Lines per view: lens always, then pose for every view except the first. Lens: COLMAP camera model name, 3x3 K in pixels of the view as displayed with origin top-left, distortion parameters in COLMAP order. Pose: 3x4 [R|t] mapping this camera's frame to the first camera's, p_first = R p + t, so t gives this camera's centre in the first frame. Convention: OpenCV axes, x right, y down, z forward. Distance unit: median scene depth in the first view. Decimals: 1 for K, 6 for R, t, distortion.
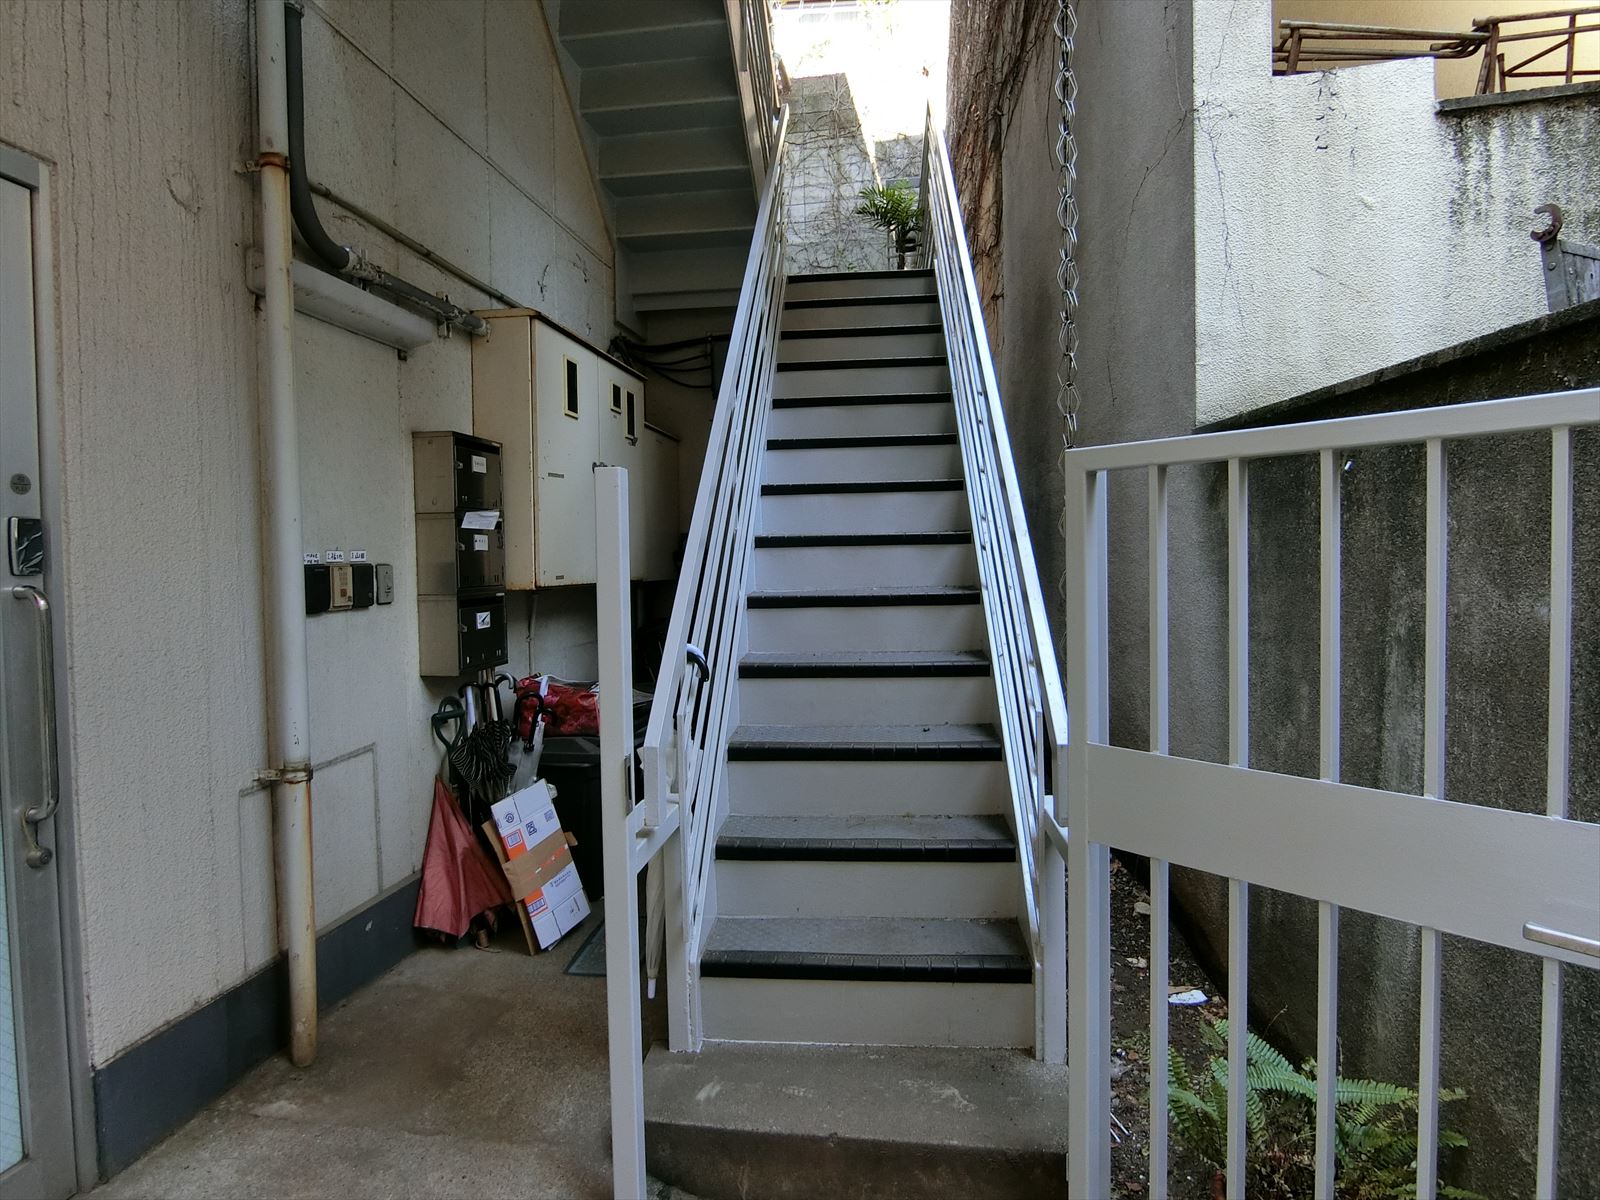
lens RADIAL K [[915.6, 0, 800.0], [0, 915.6, 600.0], [0, 0, 1]] dist [0.013789, 0.000836]
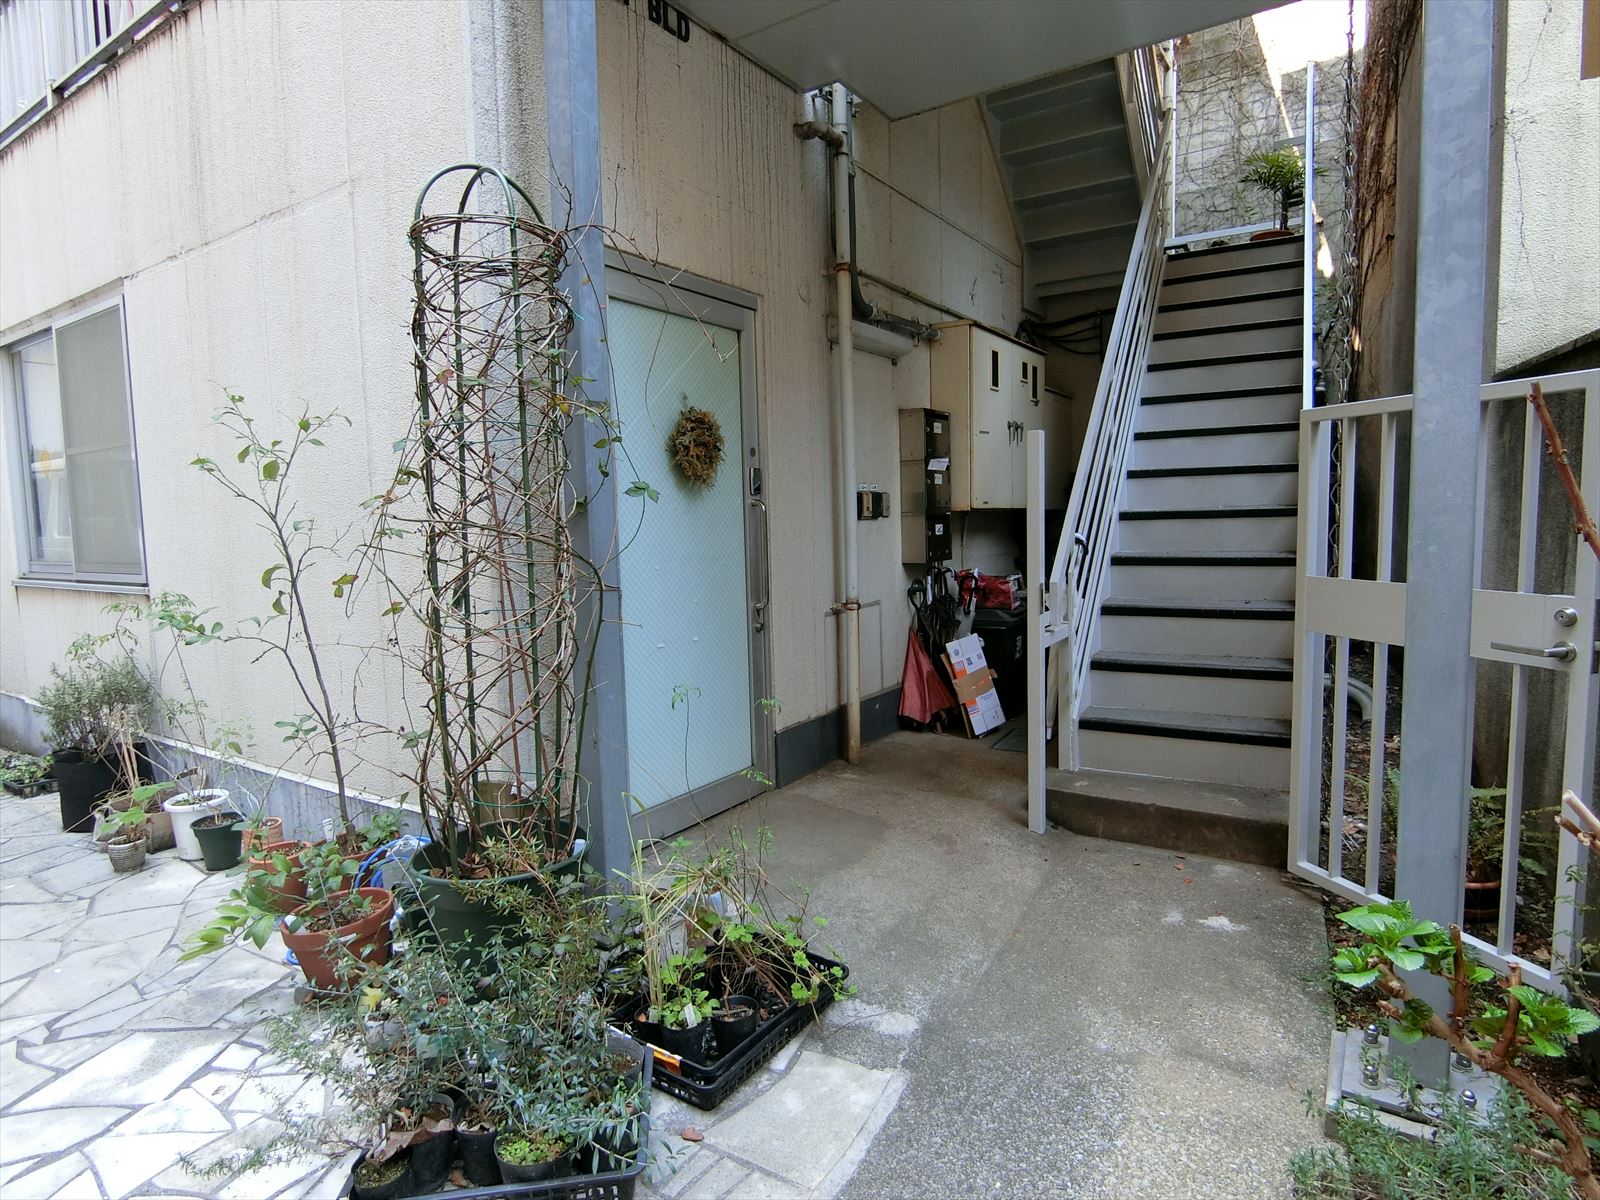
lens RADIAL K [[883.9, 0, 792.8], [0, 883.9, 593.6], [0, 0, 1]] dist [-0.029214, 0.002946]
pose [[0.907521, 0.028903, -0.419011, 0.060136], [-0.005996, 0.998419, 0.055885, 0.050219], [0.419964, -0.048205, 0.906260, -0.476000]]
